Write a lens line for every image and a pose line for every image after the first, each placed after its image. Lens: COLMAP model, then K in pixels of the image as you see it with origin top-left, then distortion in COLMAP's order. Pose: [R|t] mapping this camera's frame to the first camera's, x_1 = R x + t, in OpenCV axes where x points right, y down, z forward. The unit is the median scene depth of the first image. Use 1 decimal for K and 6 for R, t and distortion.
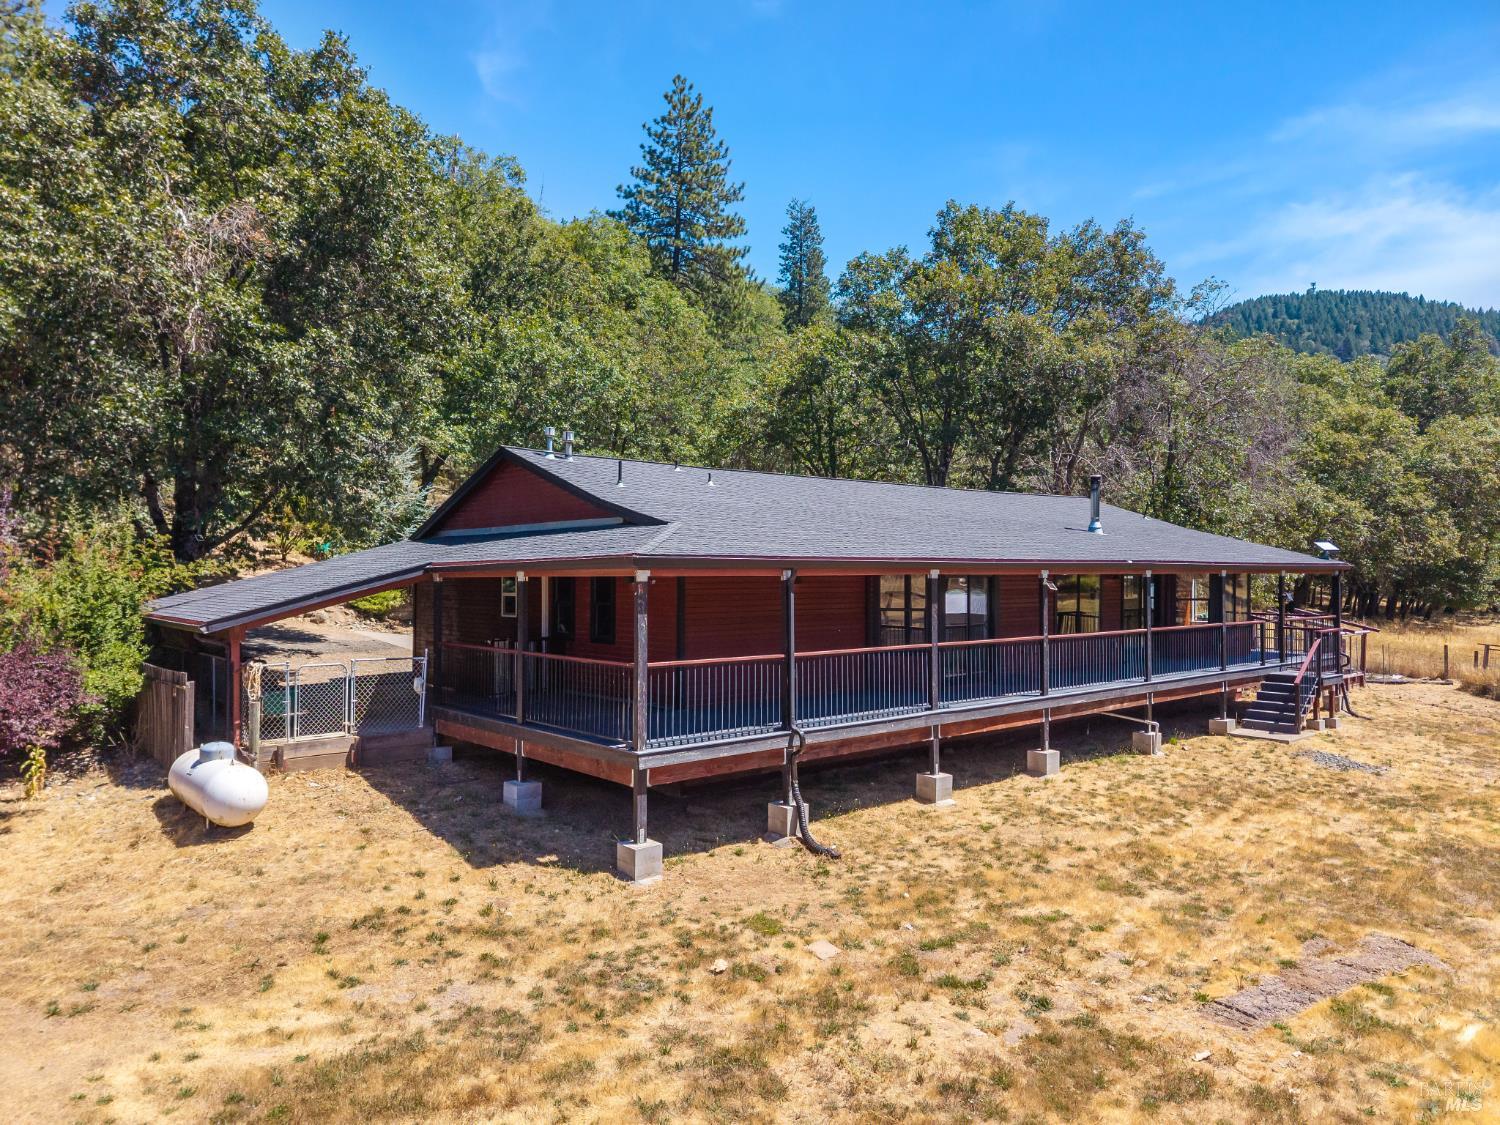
lens RADIAL K [[1001.1, 0, 737.1], [0, 1001.1, 567.3], [0, 0, 1]] dist [0.021807, -0.021400]
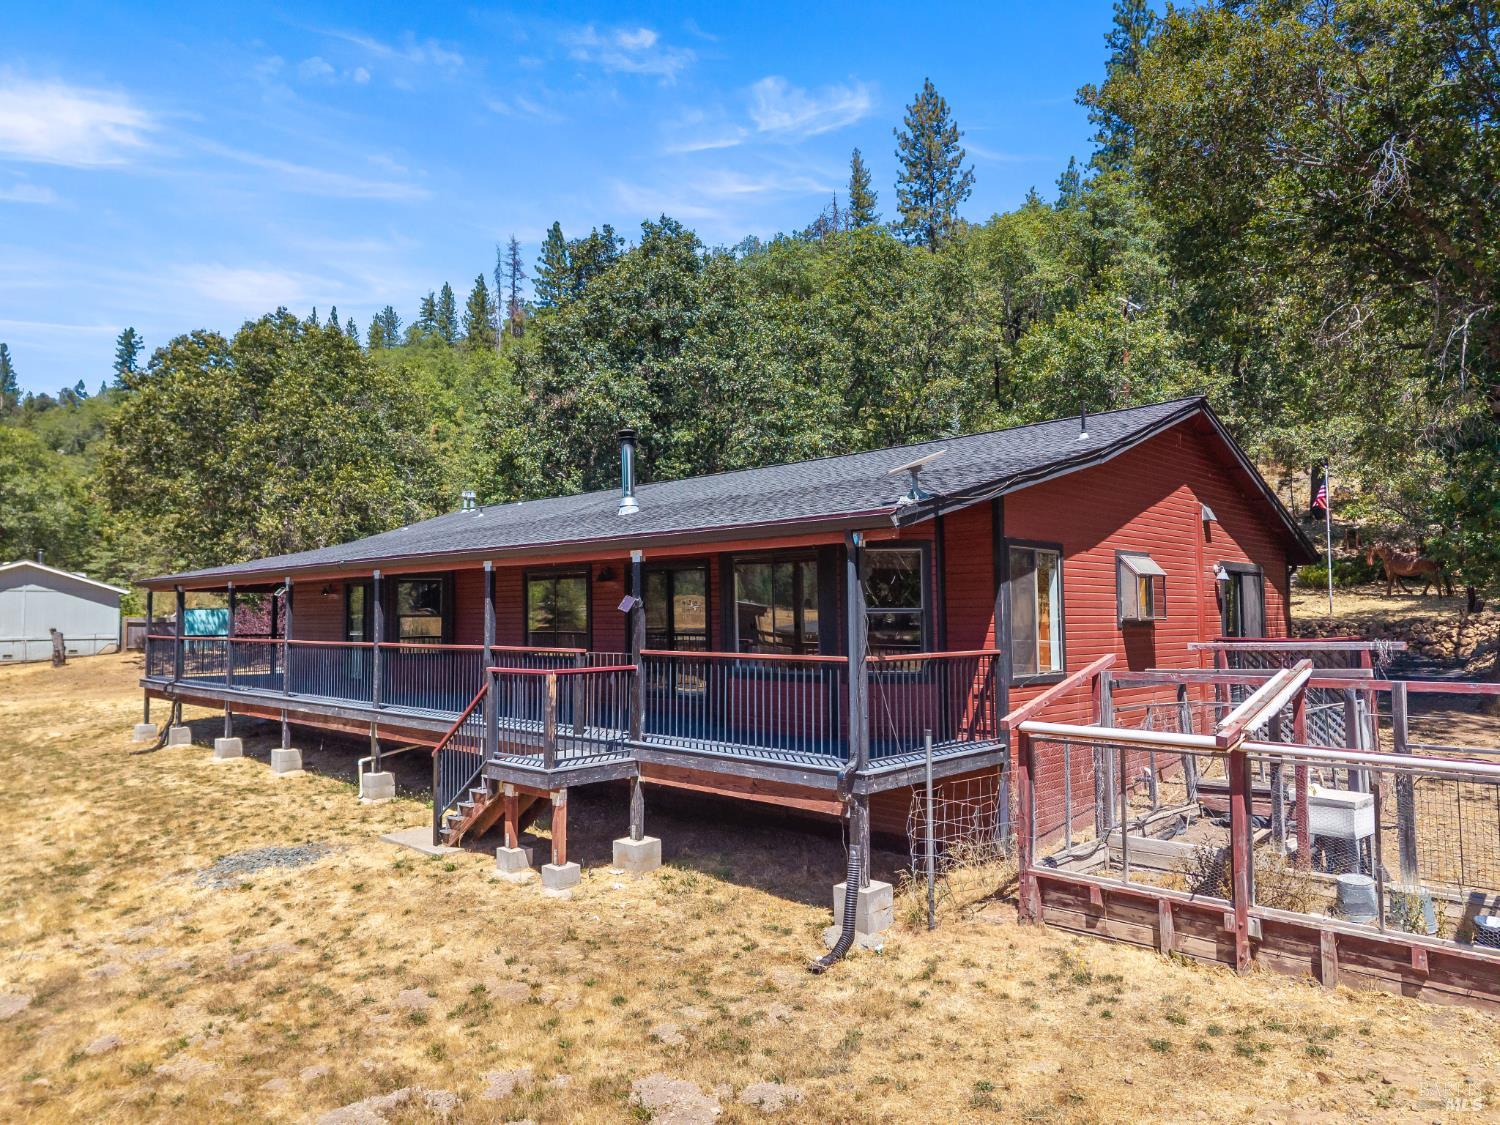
lens RADIAL K [[1001.1, 0, 748.6], [0, 1001.1, 557.6], [0, 0, 1]] dist [0.021807, -0.021400]
pose [[0.105643, -0.057945, -0.992714, 1.188511], [0.014315, 0.998286, -0.056746, 0.044531], [0.994301, -0.008216, 0.106291, 1.156953]]
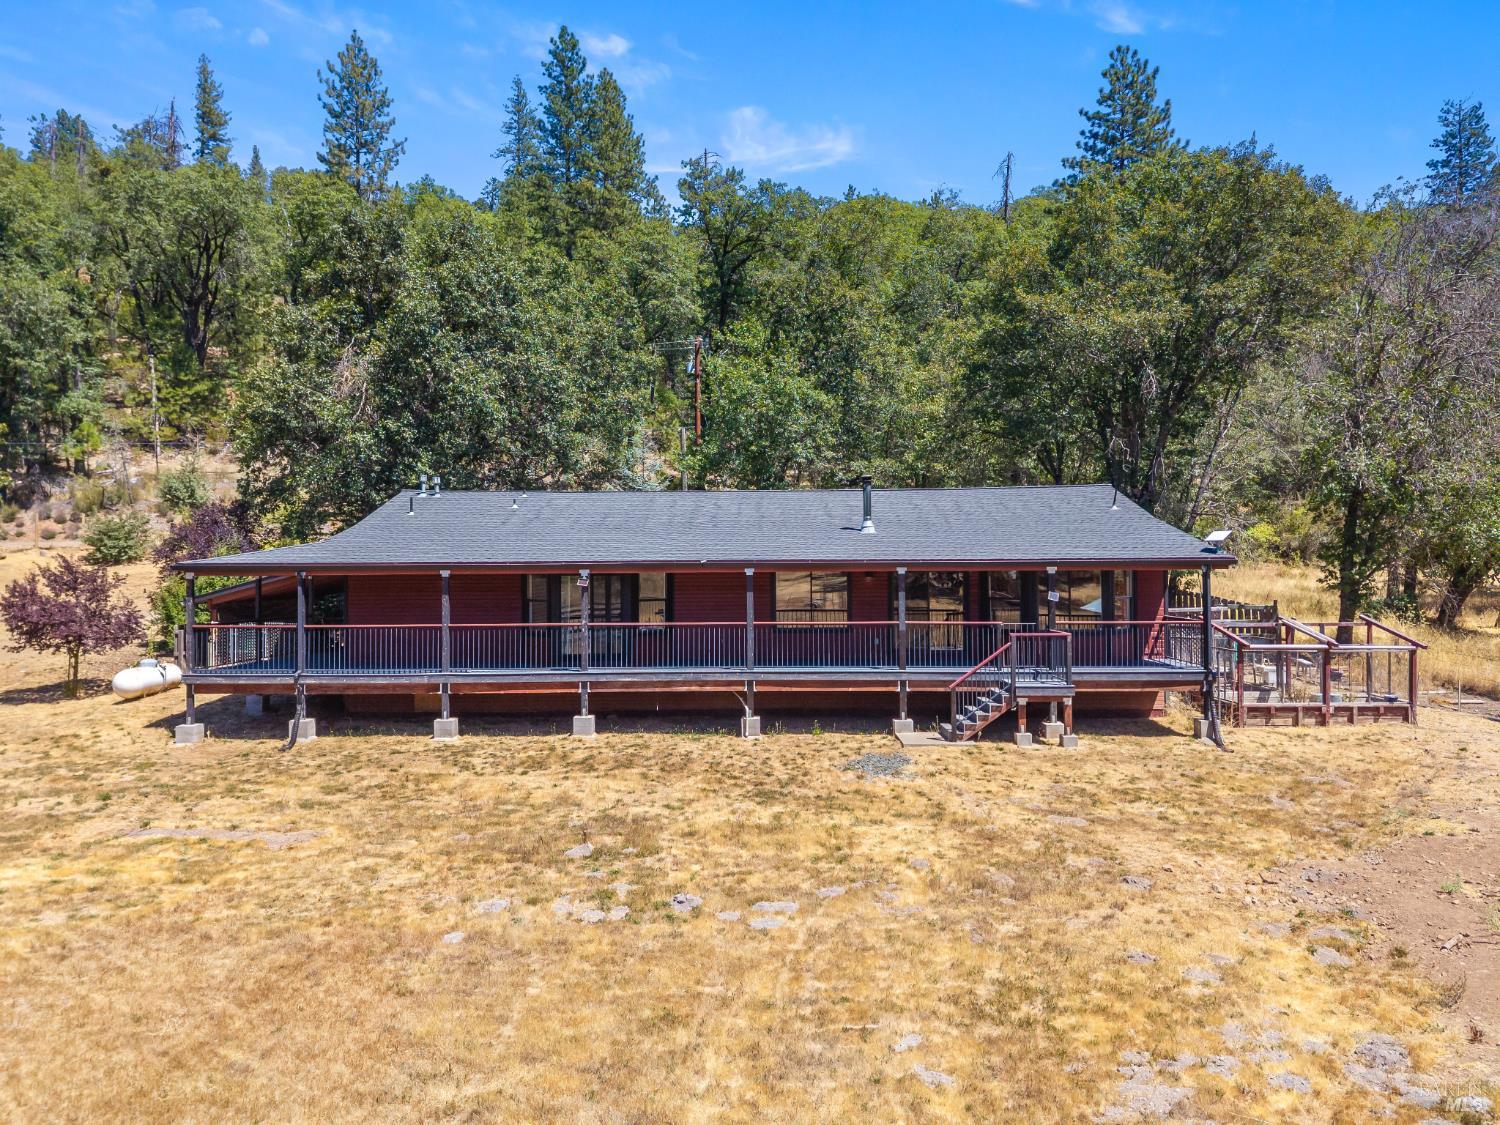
lens RADIAL K [[1001.1, 0, 750.2], [0, 1001.1, 560.9], [0, 0, 1]] dist [0.021807, -0.021400]
pose [[0.753372, -0.009144, -0.657531, 1.086035], [0.008368, 0.999956, -0.004318, -0.000685], [0.657541, -0.002249, 0.753415, 0.175825]]
